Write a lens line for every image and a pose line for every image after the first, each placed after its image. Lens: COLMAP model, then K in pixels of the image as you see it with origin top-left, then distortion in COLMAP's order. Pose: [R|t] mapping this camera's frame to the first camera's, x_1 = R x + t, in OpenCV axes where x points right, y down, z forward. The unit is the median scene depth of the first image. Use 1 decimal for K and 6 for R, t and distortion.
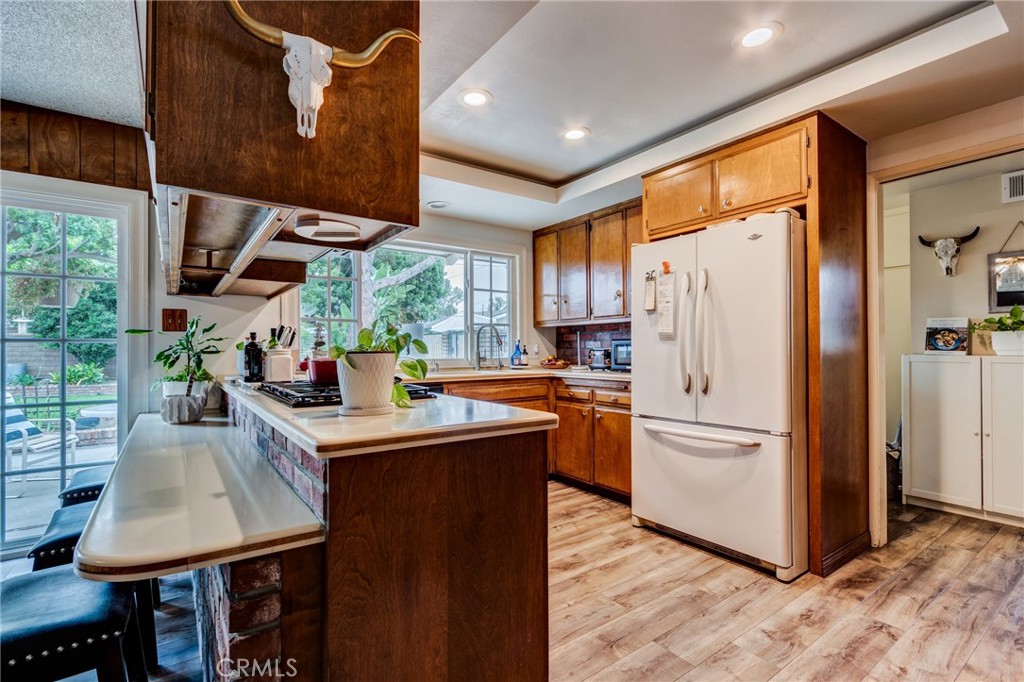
lens RADIAL K [[466.4, 0, 507.0], [0, 466.4, 346.3], [0, 0, 1]] dist [0.002770, -0.001239]
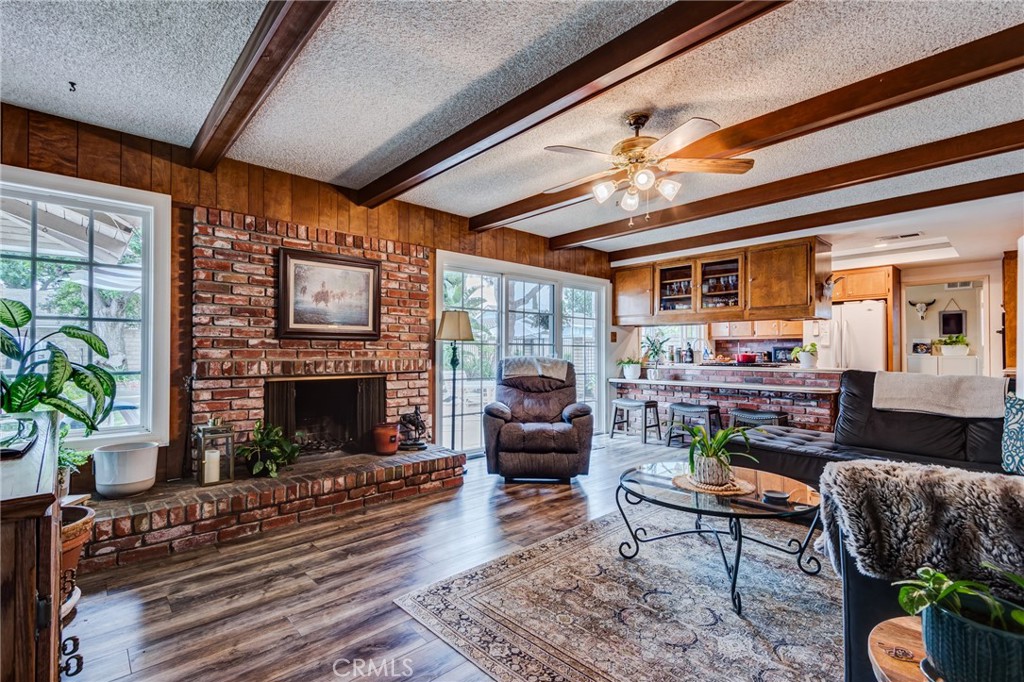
lens RADIAL K [[466.4, 0, 515.4], [0, 466.4, 346.1], [0, 0, 1]] dist [0.002770, -0.001239]
pose [[0.991462, 0.006210, 0.130249, -1.332883], [-0.005620, 0.999972, -0.004894, -0.003629], [-0.130276, 0.004120, 0.991469, -1.005798]]
